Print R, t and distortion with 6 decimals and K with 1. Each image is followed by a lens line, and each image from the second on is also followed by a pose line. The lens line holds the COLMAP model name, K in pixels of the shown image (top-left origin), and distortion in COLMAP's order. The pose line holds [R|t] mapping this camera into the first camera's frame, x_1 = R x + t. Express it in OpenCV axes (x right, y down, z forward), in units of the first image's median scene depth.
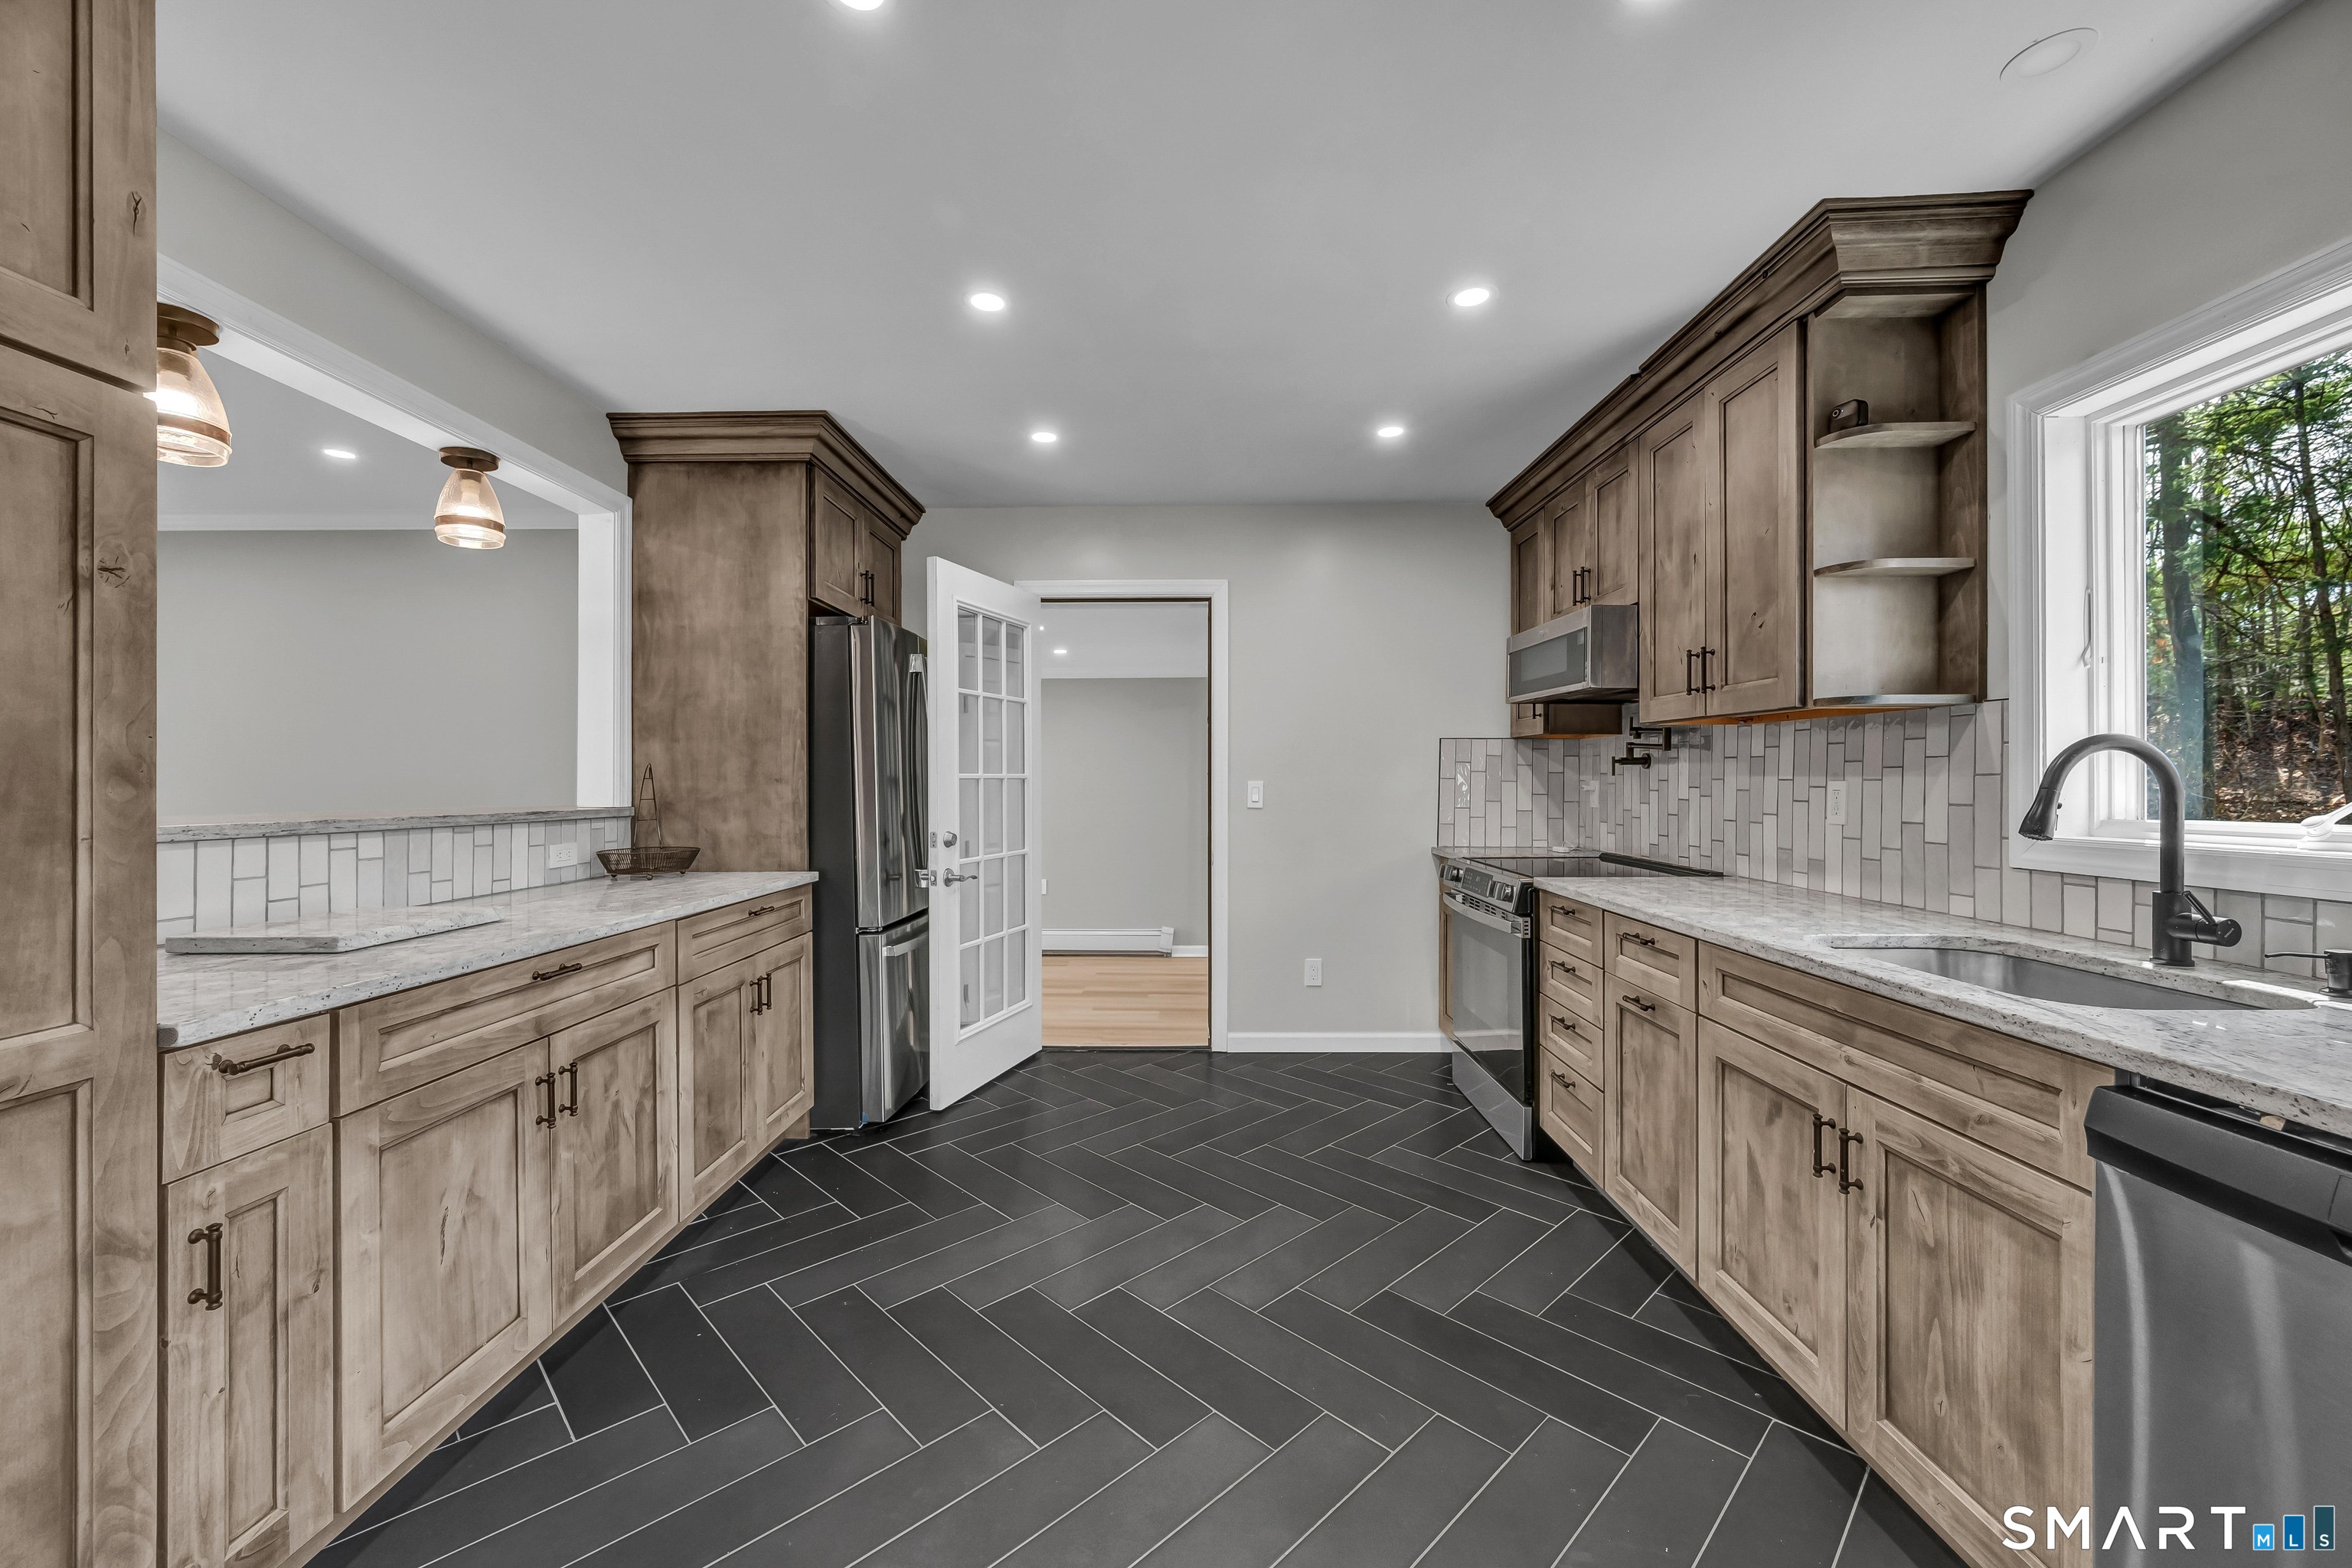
lens RADIAL K [[928.0, 0, 1178.6], [0, 928.0, 780.7], [0, 0, 1]] dist [-0.000822, -0.001056]
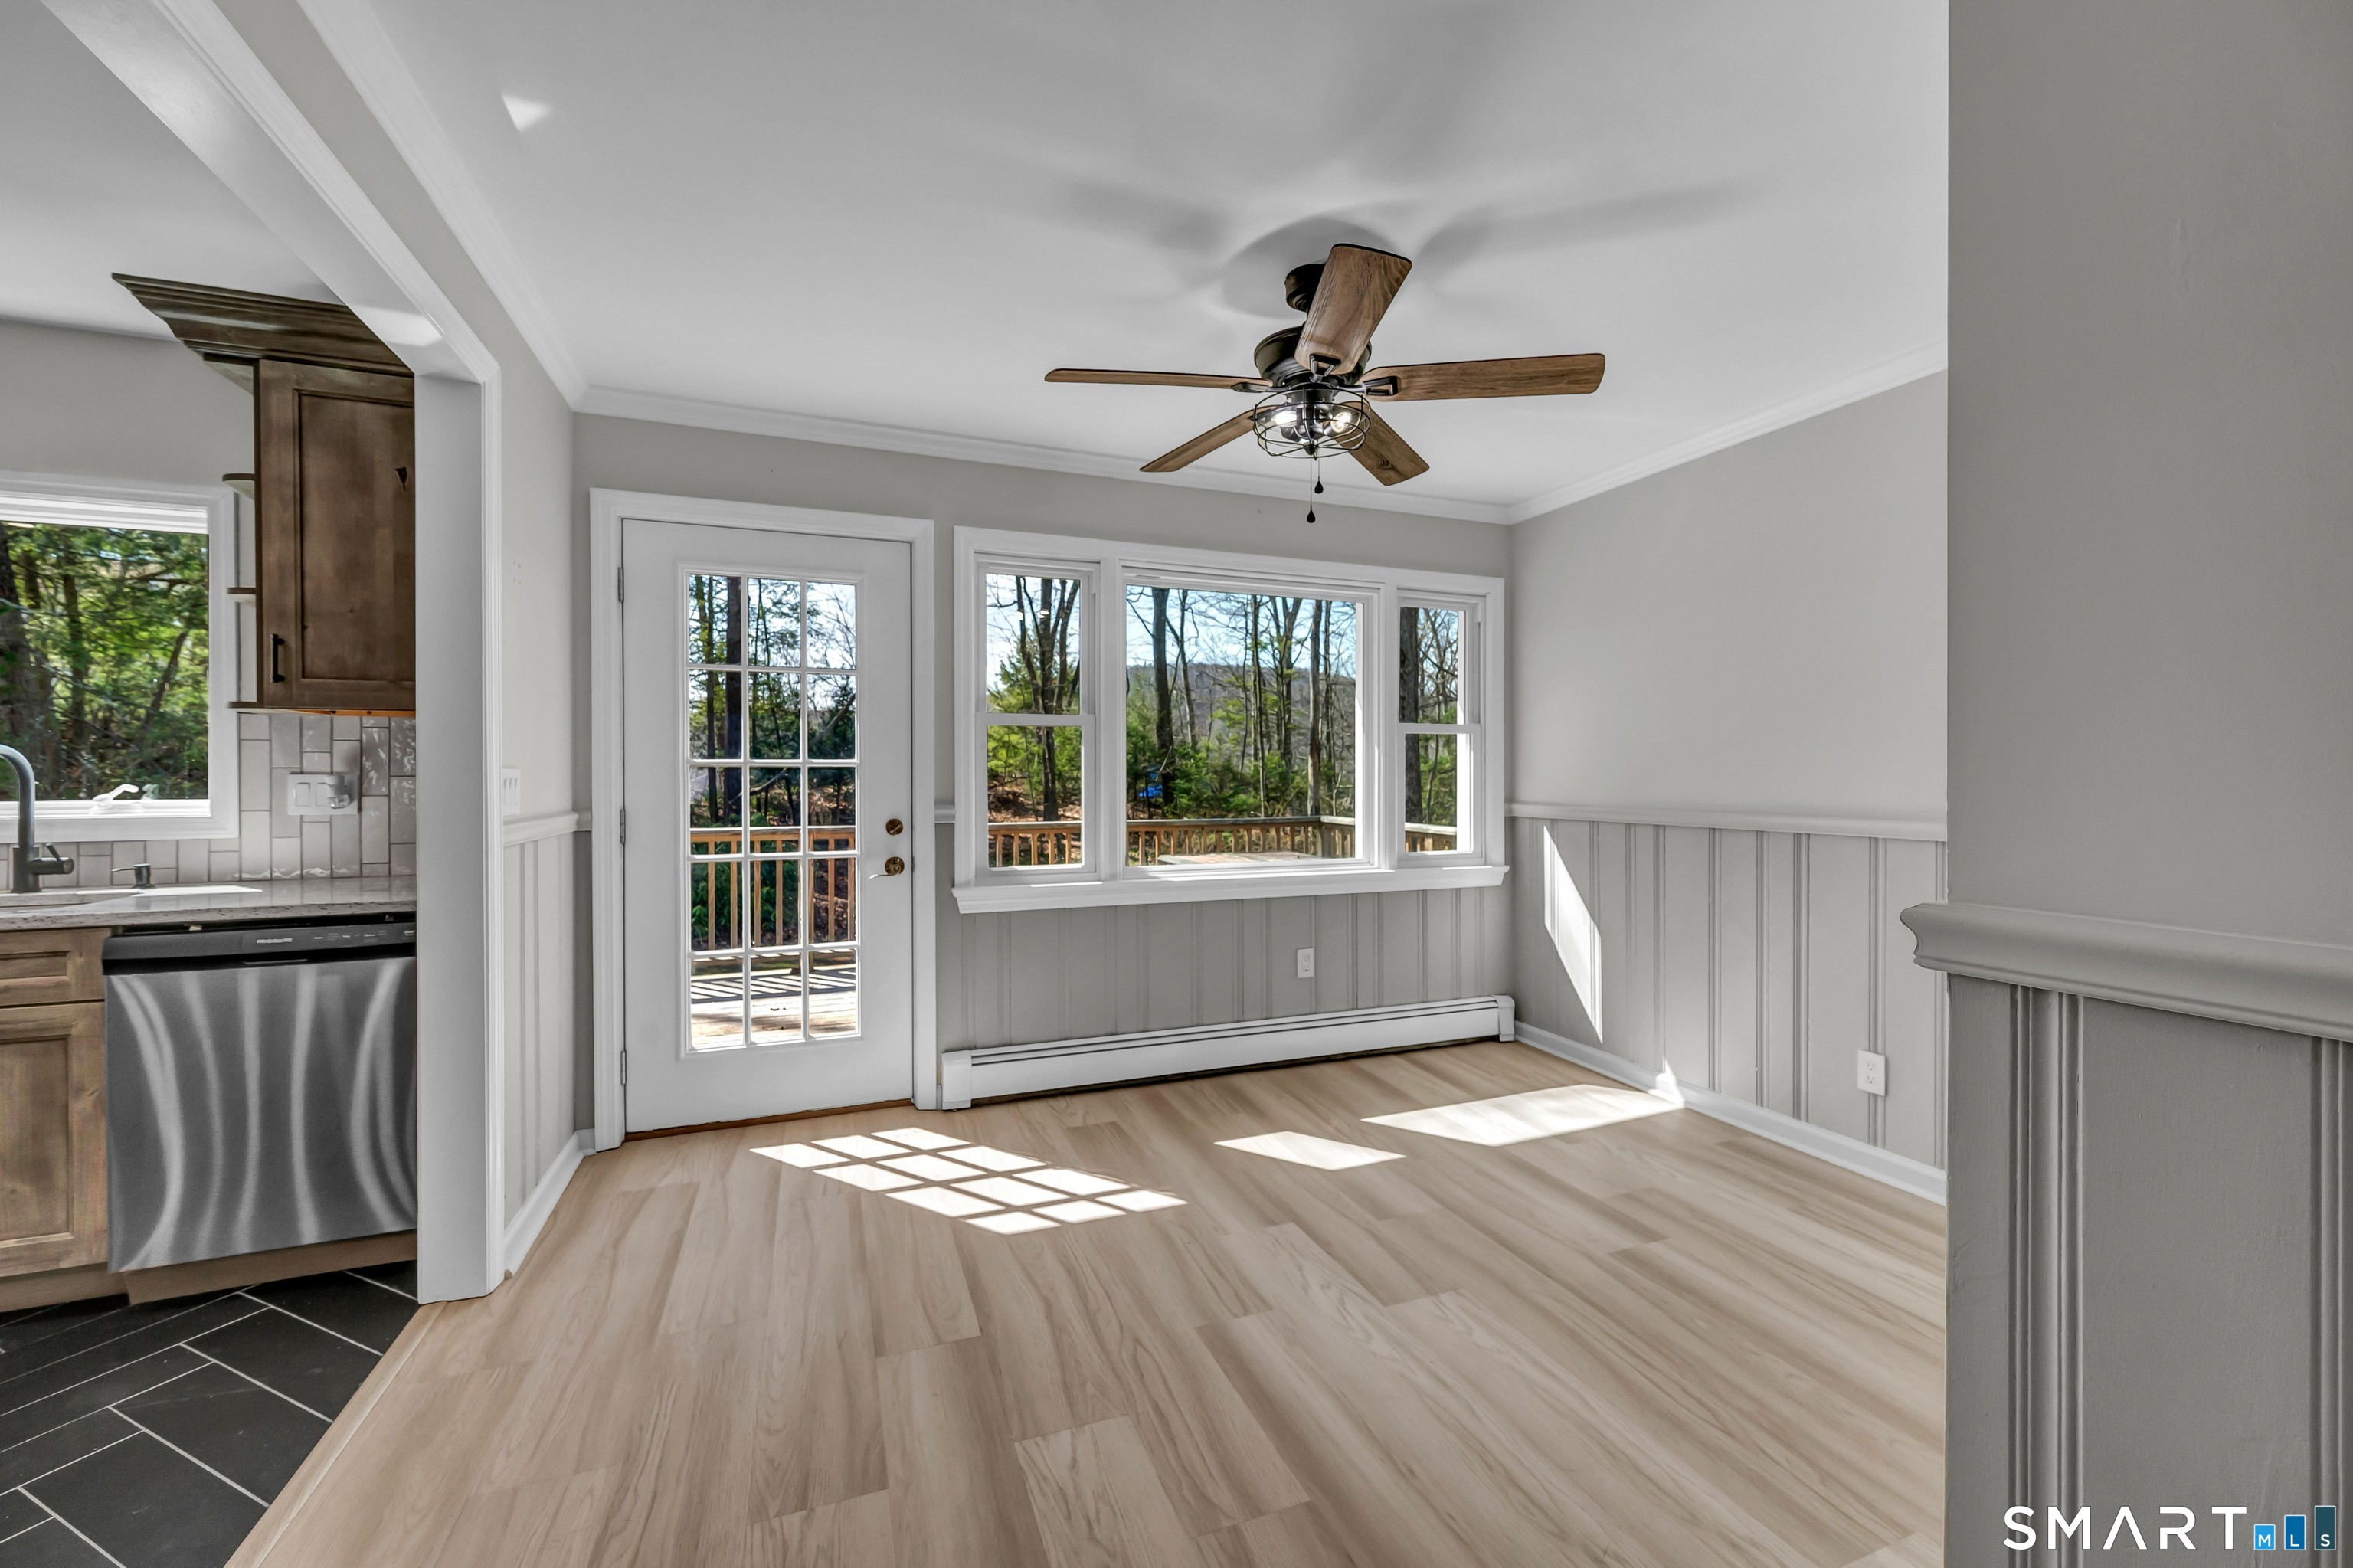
lens RADIAL K [[928.5, 0, 1187.9], [0, 928.5, 765.7], [0, 0, 1]] dist [-0.000822, -0.001056]
pose [[-0.382358, 0.008309, 0.923977, -1.202613], [0.004259, 0.999965, -0.007230, 0.002122], [-0.924004, 0.001171, -0.382380, -0.238971]]
